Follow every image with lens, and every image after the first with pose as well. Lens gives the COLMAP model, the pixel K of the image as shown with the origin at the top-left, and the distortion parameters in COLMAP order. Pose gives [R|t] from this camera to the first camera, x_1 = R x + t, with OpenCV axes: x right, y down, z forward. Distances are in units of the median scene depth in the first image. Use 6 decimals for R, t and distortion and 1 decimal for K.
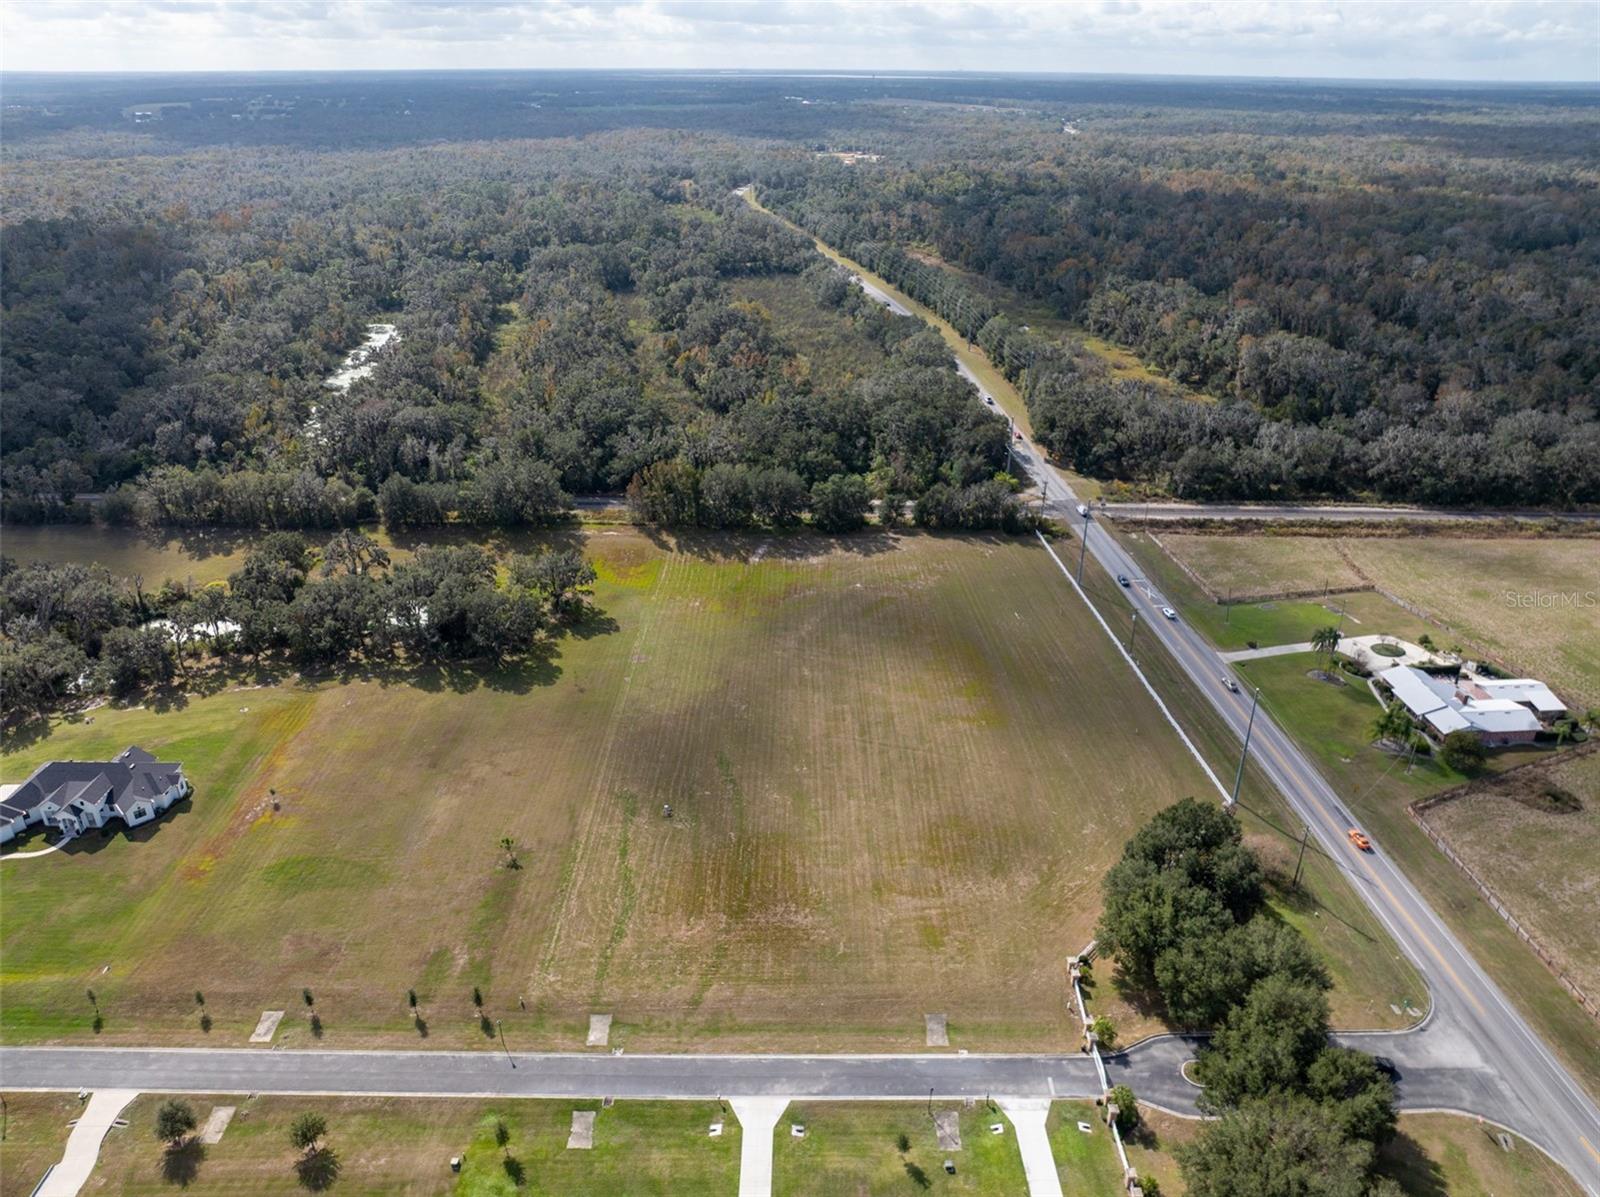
lens RADIAL K [[1137.3, 0, 808.4], [0, 1137.3, 597.9], [0, 0, 1]] dist [-0.052813, 0.029539]
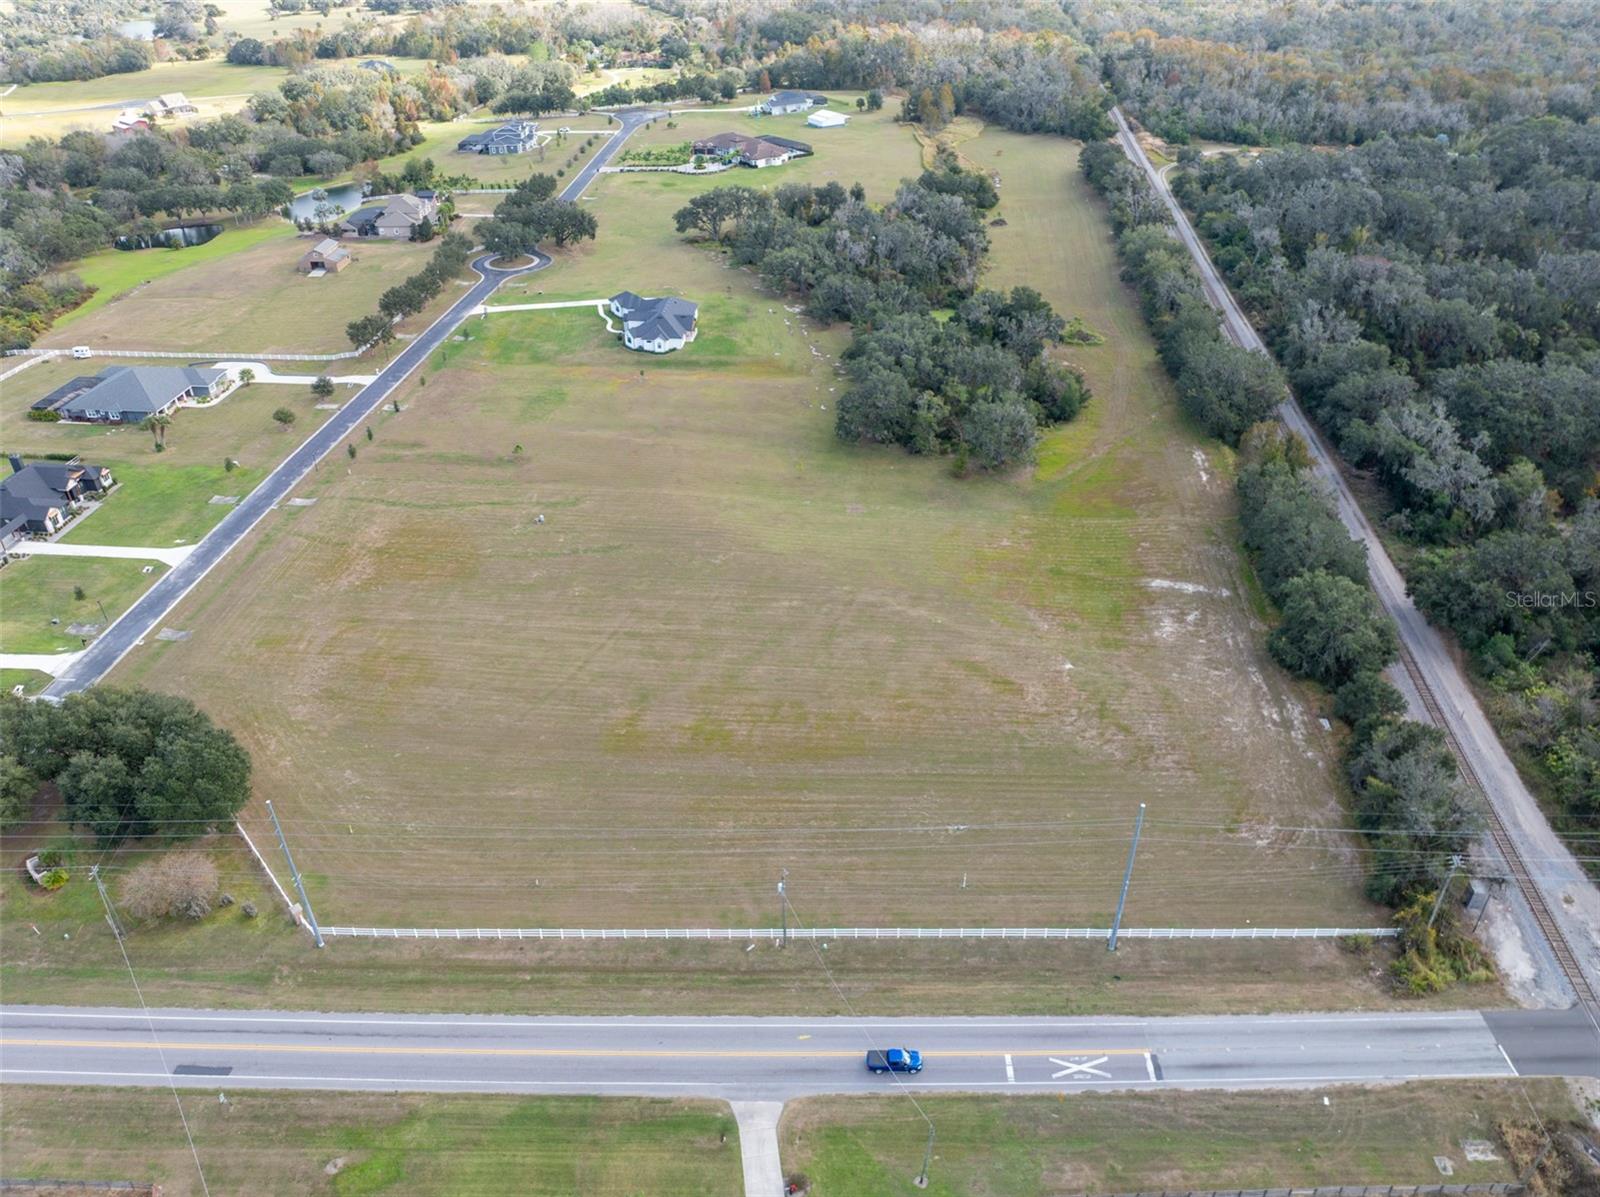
lens RADIAL K [[1137.3, 0, 796.5], [0, 1137.3, 602.7], [0, 0, 1]] dist [-0.052813, 0.029539]
pose [[-0.094859, 0.553104, -0.827694, 0.569463], [-0.423881, 0.729862, 0.536308, -0.315565], [0.900737, 0.401718, 0.165217, 0.769110]]
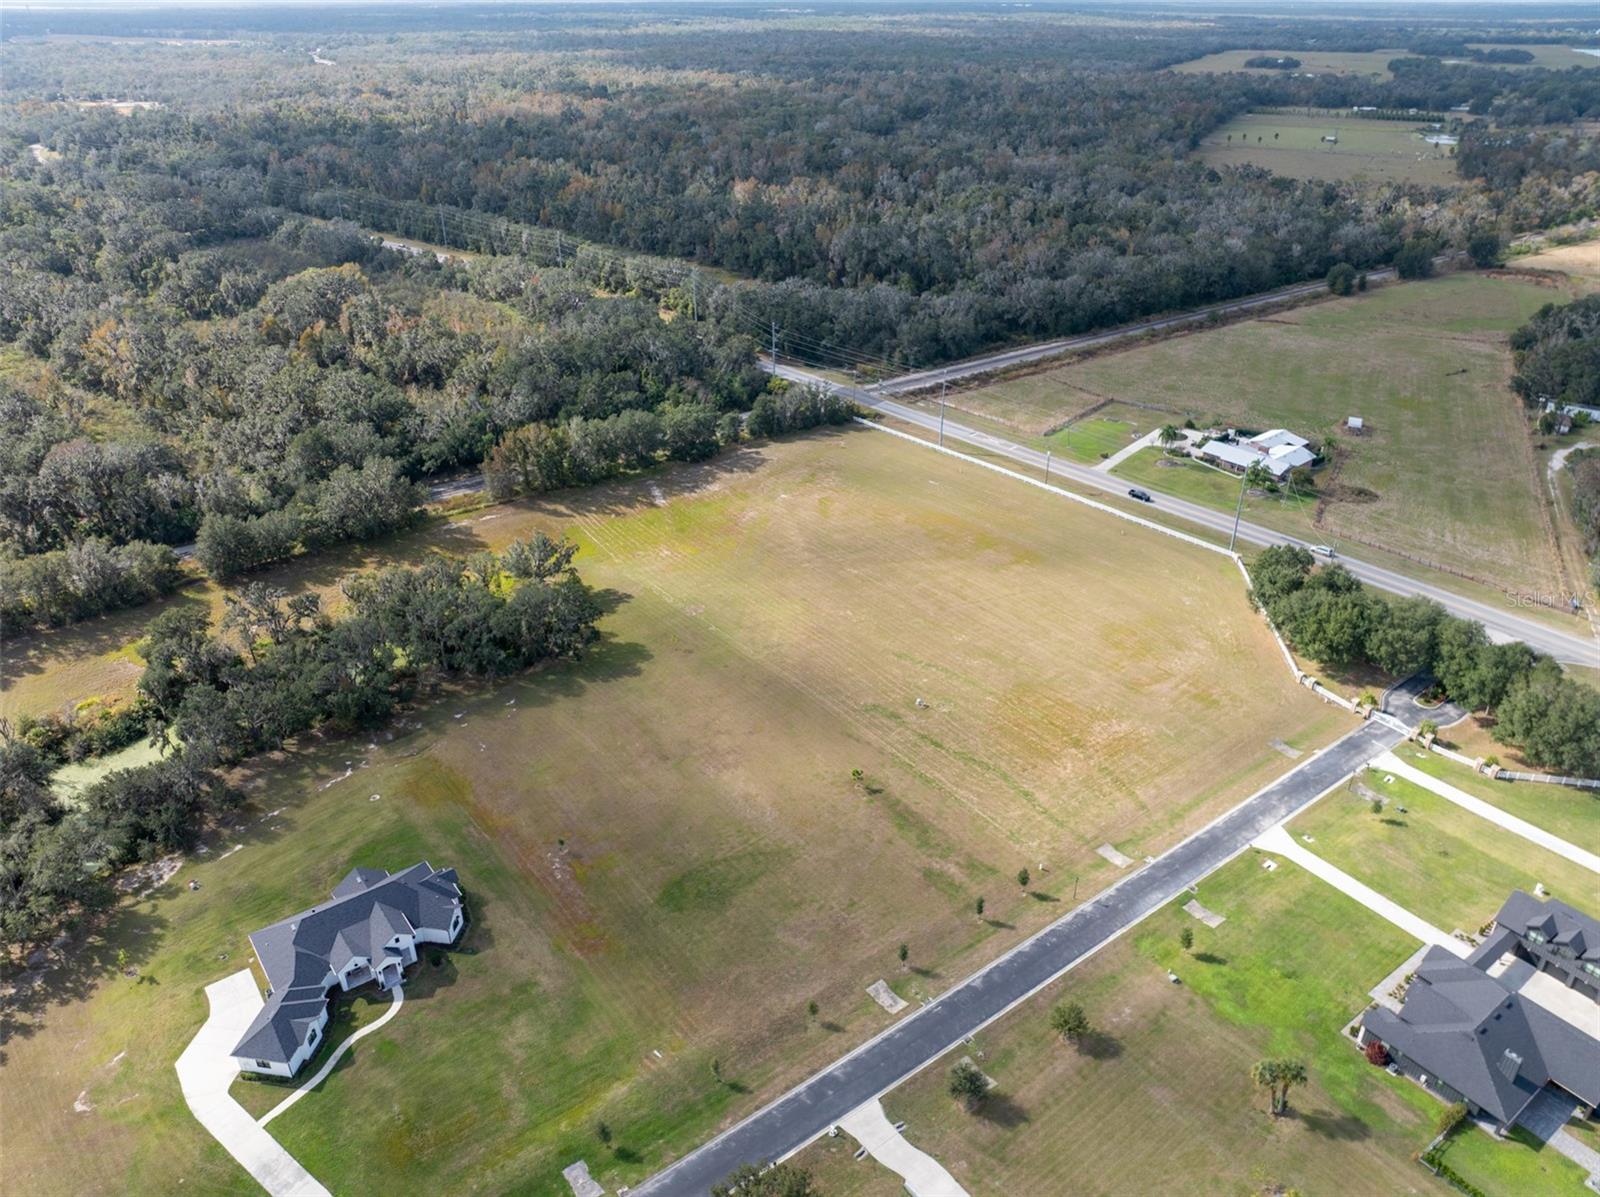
lens RADIAL K [[1137.3, 0, 808.4], [0, 1137.3, 614.6], [0, 0, 1]] dist [-0.052813, 0.029539]
pose [[0.799018, -0.297726, 0.522427, -0.531491], [0.261702, 0.954399, 0.143648, -0.052470], [-0.541371, 0.021943, 0.840497, 0.112389]]
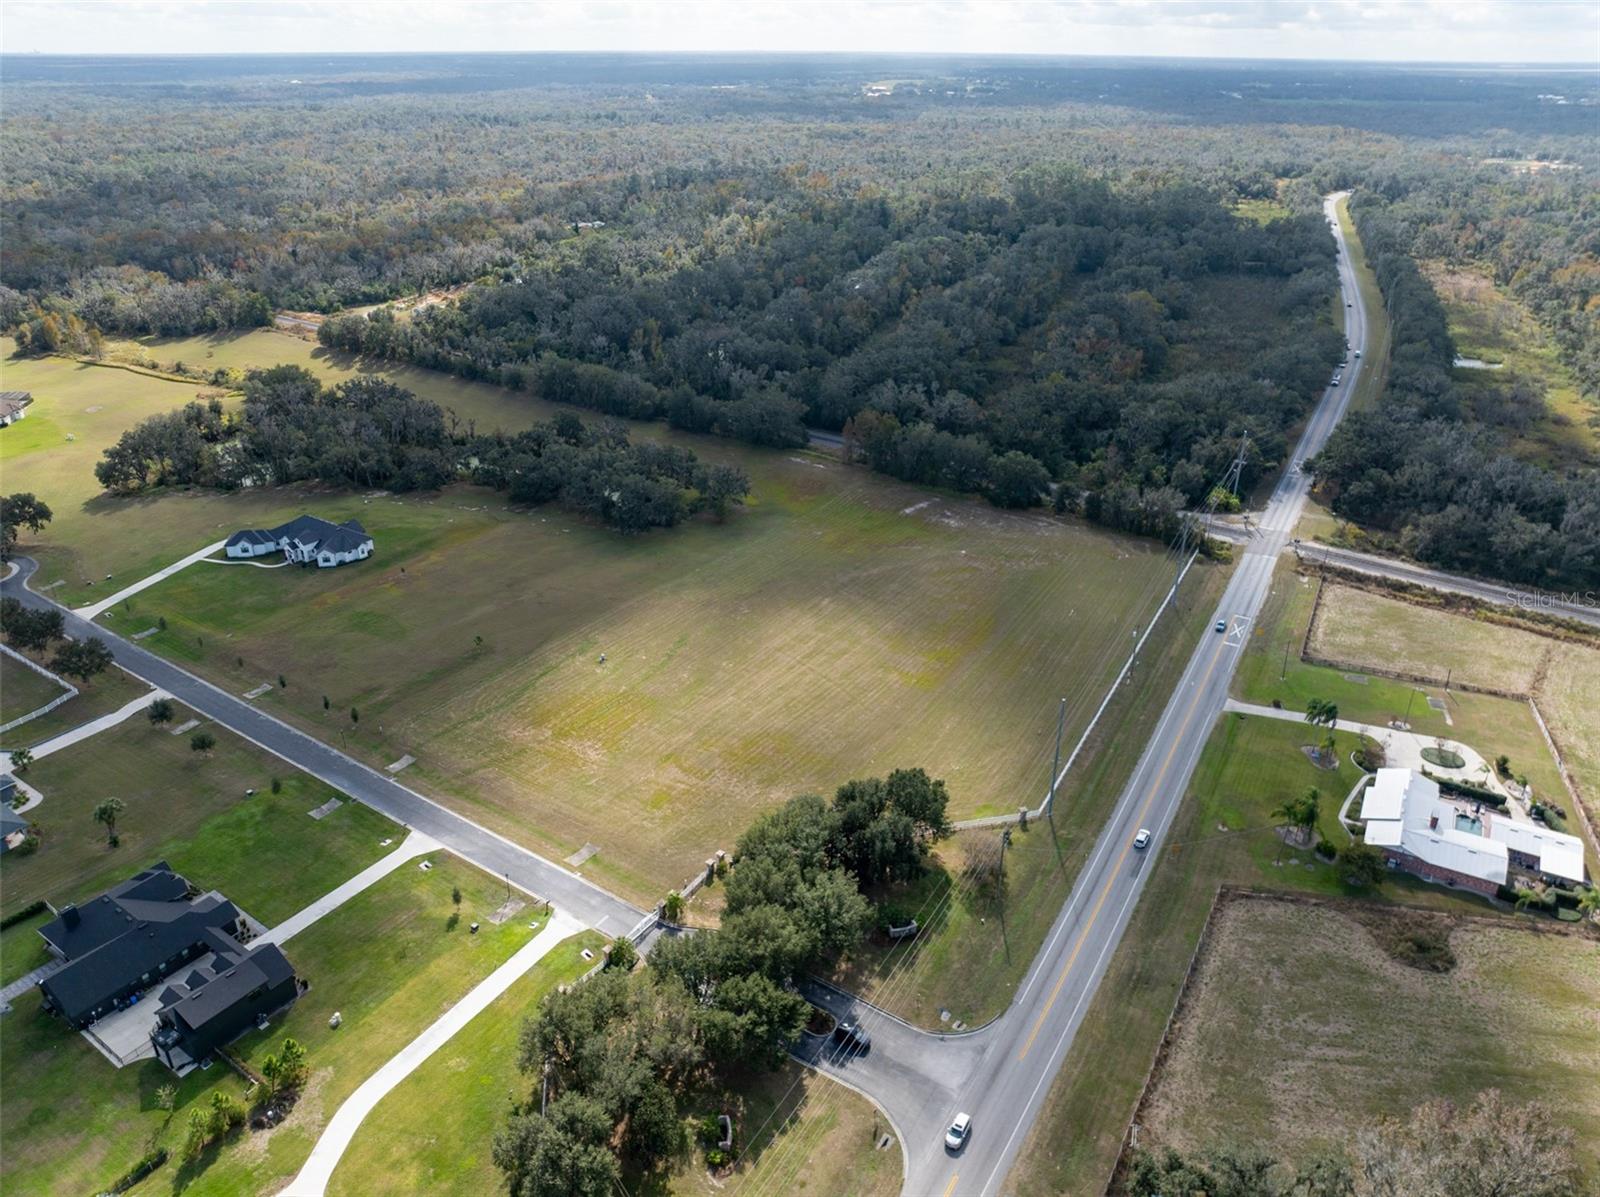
lens RADIAL K [[1137.3, 0, 806.9], [0, 1137.3, 596.5], [0, 0, 1]] dist [-0.052813, 0.029539]
pose [[0.828628, 0.247797, -0.501968, 0.466921], [-0.242658, 0.967065, 0.076822, -0.016631], [0.504472, 0.058150, 0.861468, 0.041522]]
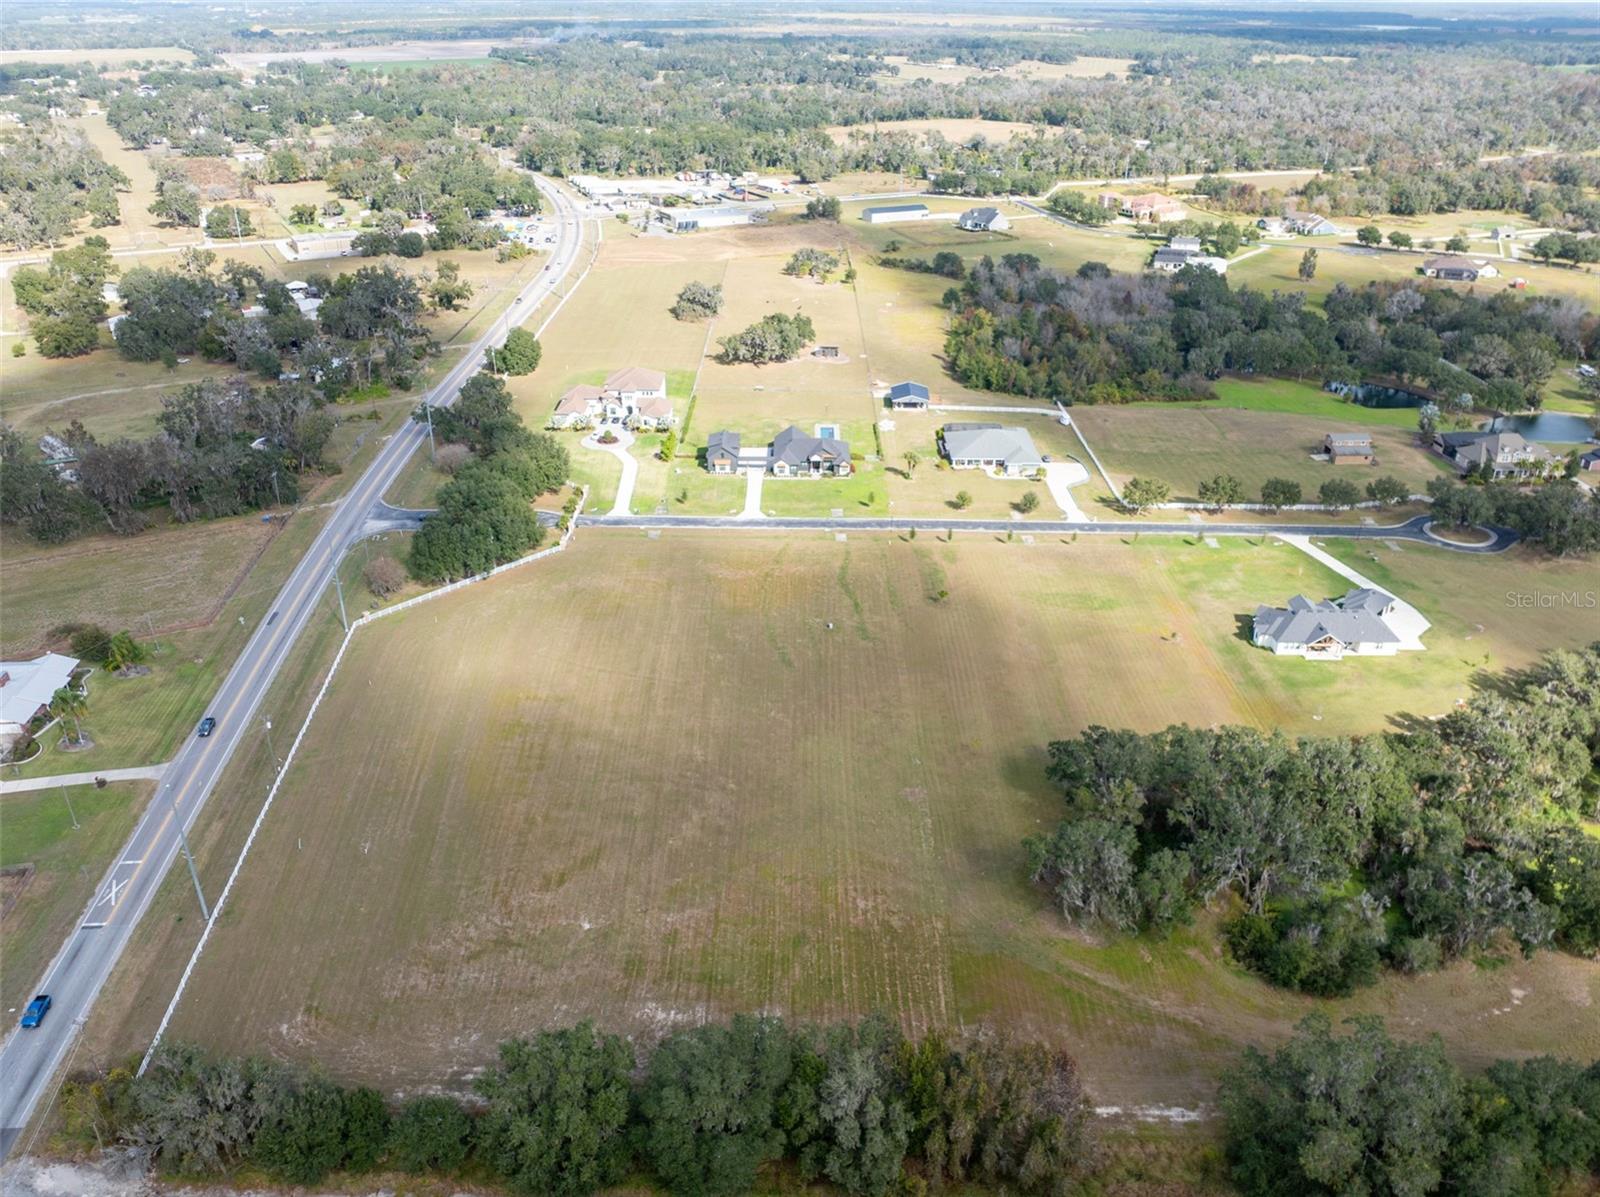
lens RADIAL K [[1293.4, 0, 803.3], [0, 1293.4, 611.3], [0, 0, 1]] dist [-0.041446, 0.014451]
pose [[-0.999955, -0.005919, -0.007470, -0.061169], [-0.009531, 0.622707, 0.782397, -0.639252], [0.000020, 0.782432, -0.622736, 1.316749]]
